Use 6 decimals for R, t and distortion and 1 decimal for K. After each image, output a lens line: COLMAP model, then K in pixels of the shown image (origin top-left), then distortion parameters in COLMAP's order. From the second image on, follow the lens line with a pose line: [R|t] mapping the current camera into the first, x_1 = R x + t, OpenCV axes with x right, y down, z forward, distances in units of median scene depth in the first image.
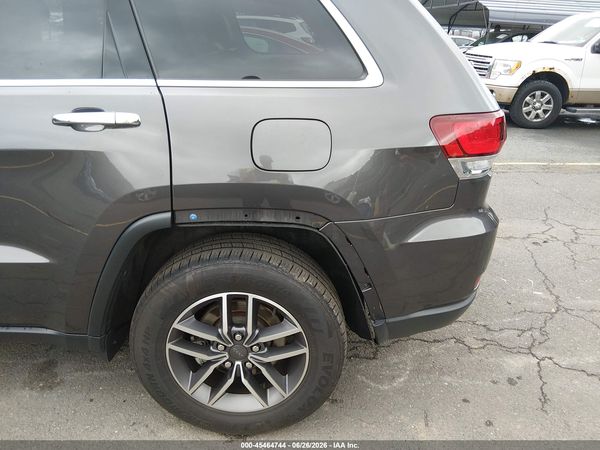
lens RADIAL K [[457.7, 0, 303.6], [0, 457.7, 233.0], [0, 0, 1]] dist [0.047482, -0.086791]
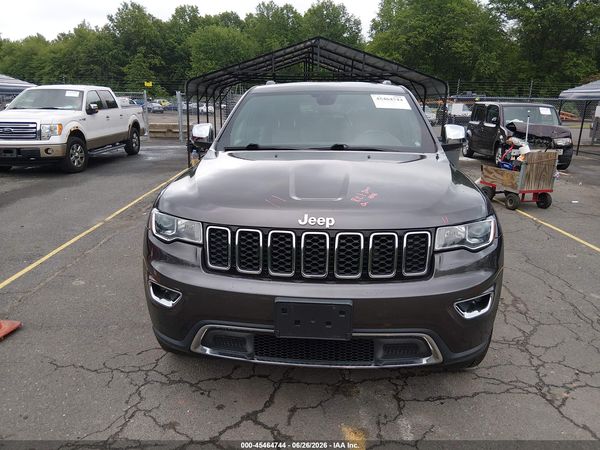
lens RADIAL K [[457.7, 0, 297.6], [0, 457.7, 227.8], [0, 0, 1]] dist [0.047482, -0.086791]
pose [[0.094738, -0.284472, 0.953992, -3.568194], [0.390321, 0.892184, 0.227280, -0.676695], [-0.915792, 0.350831, 0.195559, 1.107797]]
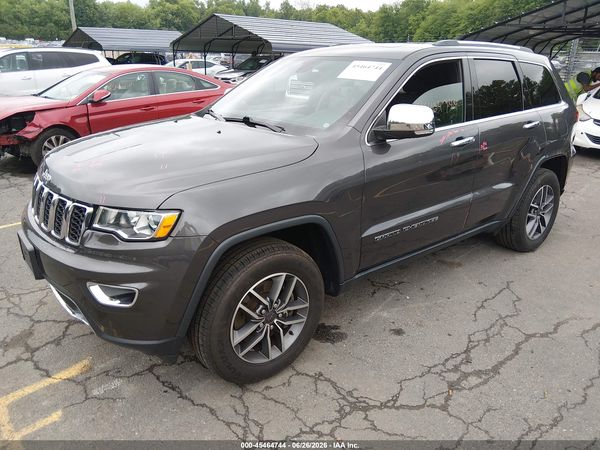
lens RADIAL K [[457.7, 0, 299.7], [0, 457.7, 229.3], [0, 0, 1]] dist [0.047482, -0.086791]
pose [[0.782022, -0.235944, 0.576864, -2.648164], [0.256566, 0.965381, 0.047040, -0.108395], [-0.567993, 0.111217, 0.815485, -0.316384]]
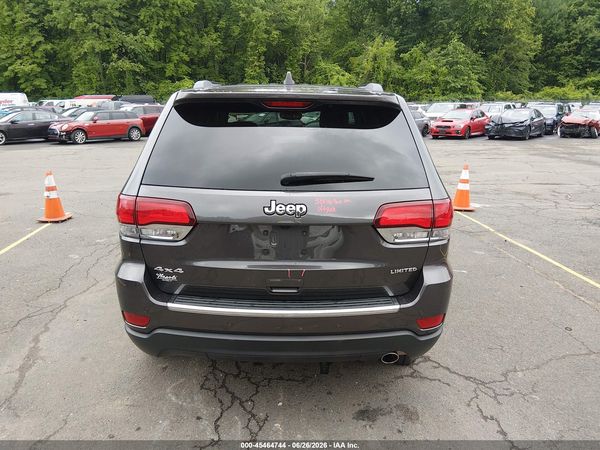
lens RADIAL K [[457.7, 0, 299.4], [0, 457.7, 222.9], [0, 0, 1]] dist [0.047482, -0.086791]
pose [[-0.001746, 0.219591, -0.975590, 1.703575], [-0.403660, 0.892423, 0.201594, -0.645111], [0.914907, 0.394159, 0.087082, 1.287993]]
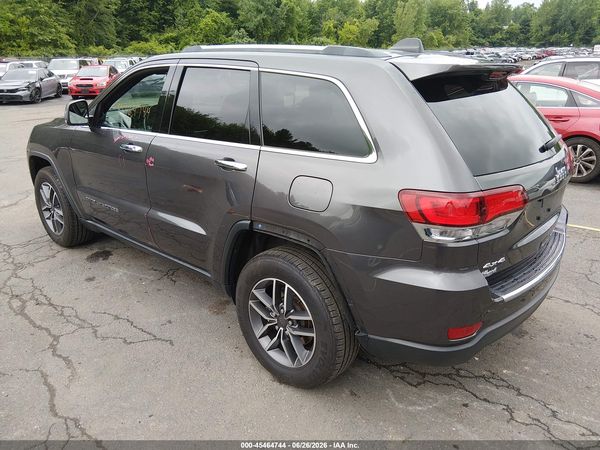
lens RADIAL K [[457.7, 0, 296.7], [0, 457.7, 224.2], [0, 0, 1]] dist [0.047482, -0.086791]
pose [[0.740864, 0.196825, -0.642169, 0.804153], [-0.247110, 0.968915, 0.011883, -0.081753], [0.624546, 0.149882, 0.766471, -0.180171]]
